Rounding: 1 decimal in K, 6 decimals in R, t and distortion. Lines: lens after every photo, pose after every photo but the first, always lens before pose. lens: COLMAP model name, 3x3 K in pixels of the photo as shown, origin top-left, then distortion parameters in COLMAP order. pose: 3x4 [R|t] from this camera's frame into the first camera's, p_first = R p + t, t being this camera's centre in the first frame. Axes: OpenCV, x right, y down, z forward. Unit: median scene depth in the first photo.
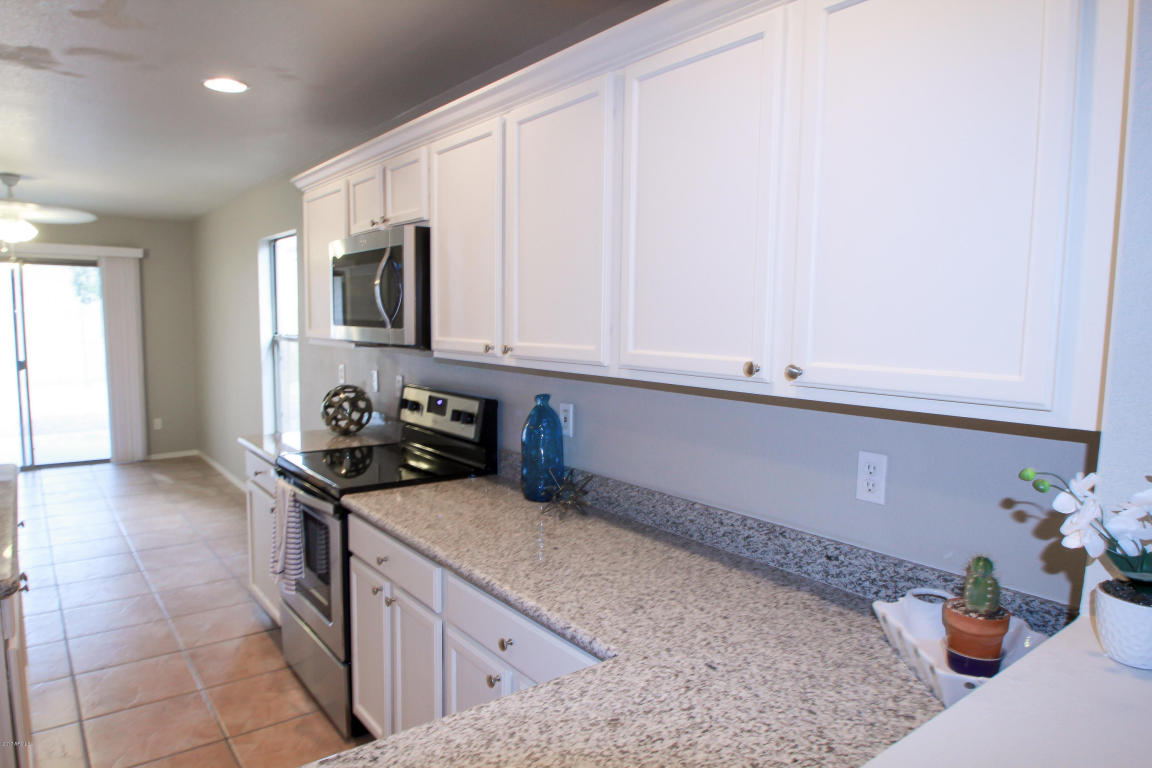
lens RADIAL K [[712.5, 0, 564.8], [0, 712.5, 389.0], [0, 0, 1]] dist [-0.028893, 0.000826]
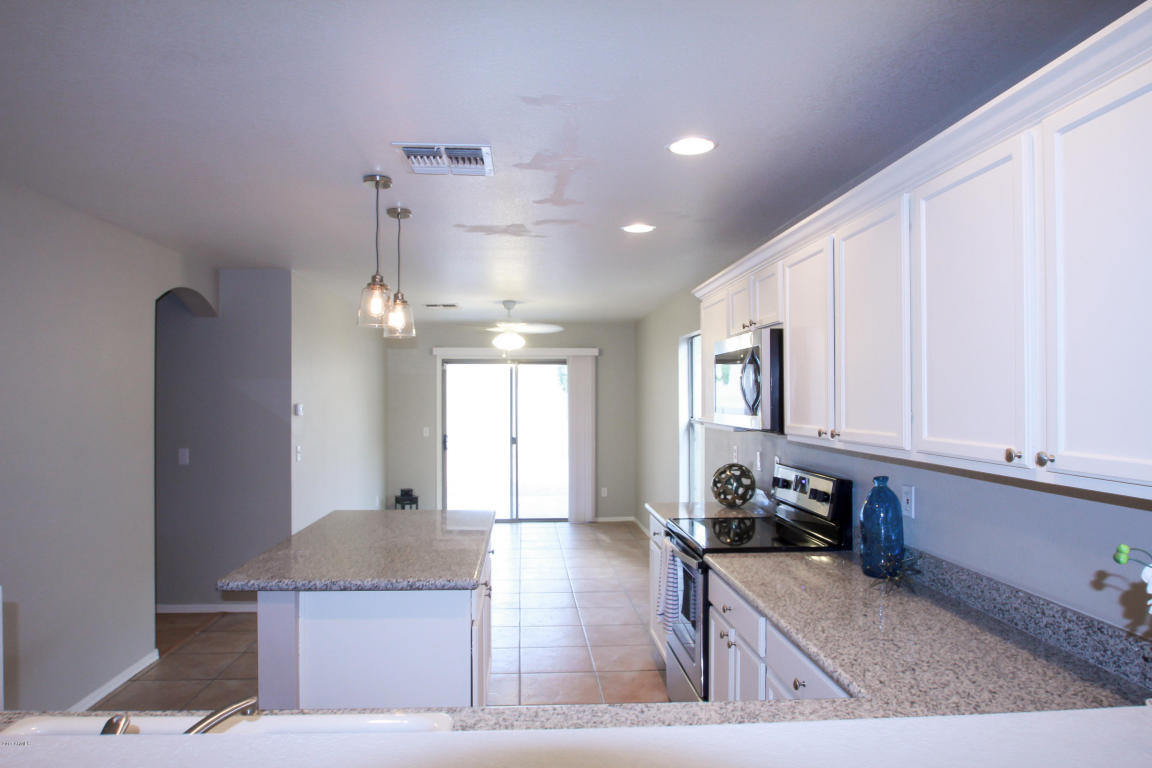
lens RADIAL K [[716.2, 0, 593.5], [0, 716.2, 391.8], [0, 0, 1]] dist [-0.027792, 0.003277]
pose [[0.846102, -0.020178, -0.532639, 0.178381], [-0.038820, 0.994297, -0.099333, 0.004050], [0.531606, 0.104723, 0.840493, -0.149088]]
